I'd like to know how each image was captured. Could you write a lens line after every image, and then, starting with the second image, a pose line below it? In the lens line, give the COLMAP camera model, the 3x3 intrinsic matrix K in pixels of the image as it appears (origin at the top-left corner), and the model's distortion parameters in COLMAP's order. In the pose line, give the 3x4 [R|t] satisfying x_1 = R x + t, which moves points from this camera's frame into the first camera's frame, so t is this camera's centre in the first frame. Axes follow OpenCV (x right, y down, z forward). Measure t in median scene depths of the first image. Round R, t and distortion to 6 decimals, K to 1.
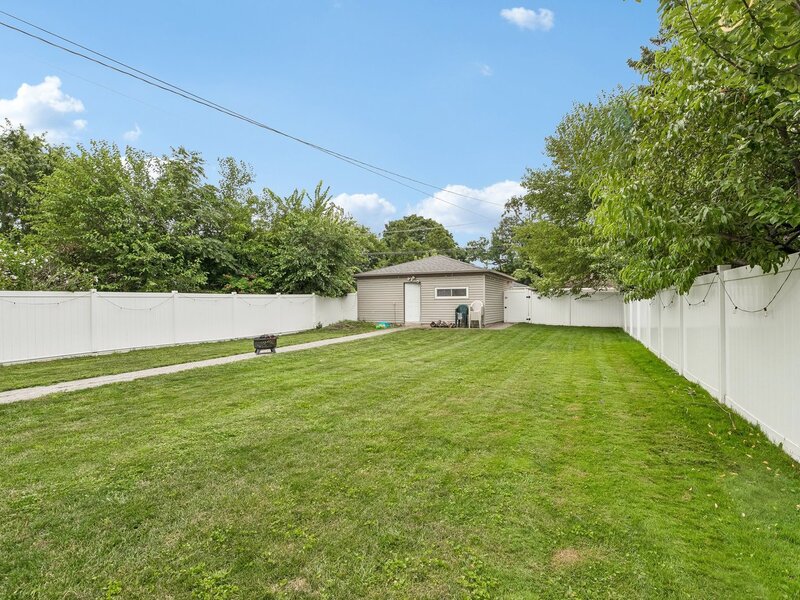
lens RADIAL K [[408.9, 0, 398.4], [0, 408.9, 301.1], [0, 0, 1]] dist [0.014536, -0.005148]
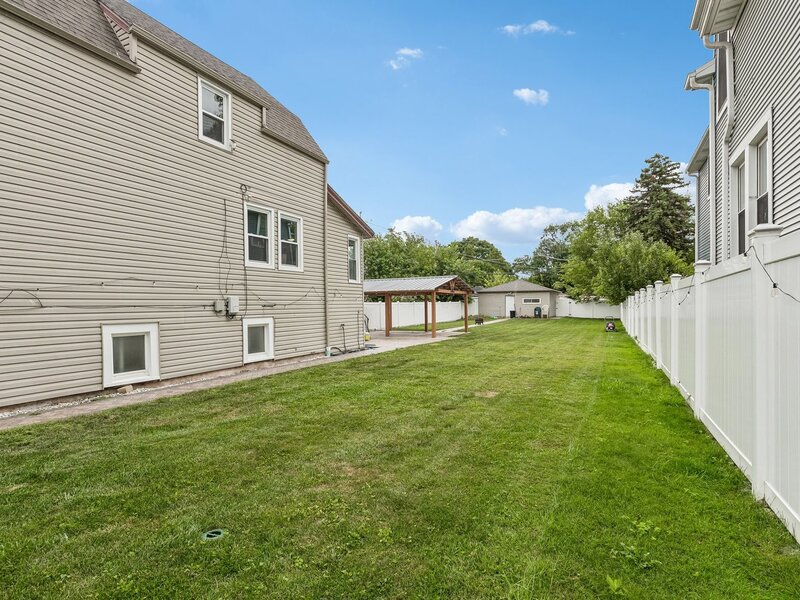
lens RADIAL K [[408.9, 0, 400.4], [0, 408.9, 301.5], [0, 0, 1]] dist [0.014536, -0.005148]
pose [[0.998633, -0.005139, -0.052018, -0.358944], [0.004826, 0.999970, -0.006139, -0.007923], [0.052048, 0.005880, 0.998627, -0.908375]]
